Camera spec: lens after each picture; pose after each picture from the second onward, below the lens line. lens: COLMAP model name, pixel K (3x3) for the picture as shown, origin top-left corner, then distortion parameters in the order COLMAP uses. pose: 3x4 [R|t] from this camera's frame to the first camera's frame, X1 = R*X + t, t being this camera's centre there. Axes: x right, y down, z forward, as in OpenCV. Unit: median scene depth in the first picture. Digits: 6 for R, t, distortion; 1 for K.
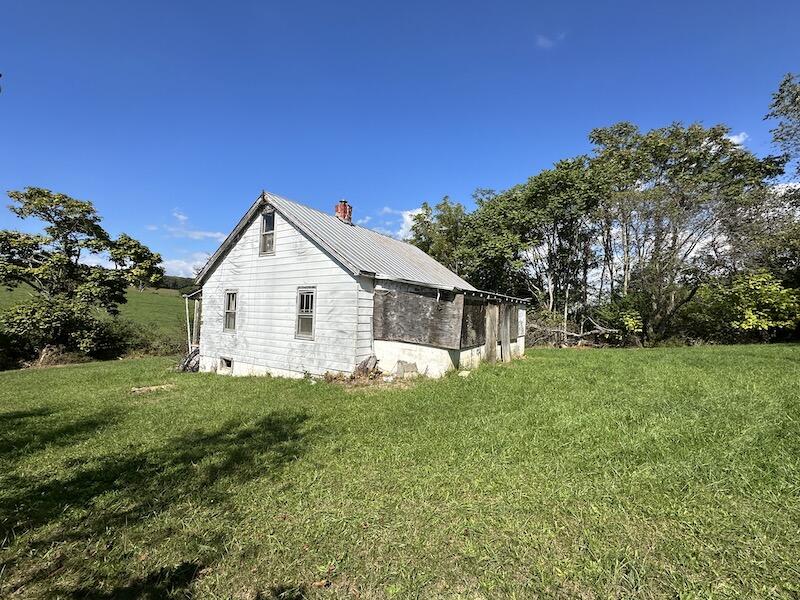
lens RADIAL K [[350.2, 0, 399.8], [0, 350.2, 298.5], [0, 0, 1]] dist [0.000333, -0.000002]
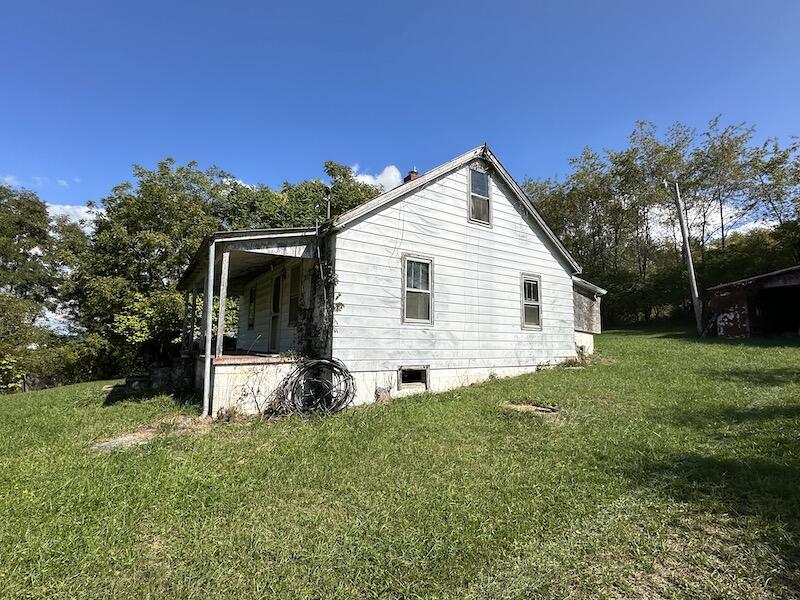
lens RADIAL K [[388.2, 0, 398.8], [0, 388.2, 298.9], [0, 0, 1]] dist [0.000337, -0.000389]
pose [[0.373486, 0.087695, 0.923482, -1.282740], [-0.037136, 0.996137, -0.079575, 0.121513], [-0.926892, -0.004574, 0.375299, 0.881147]]
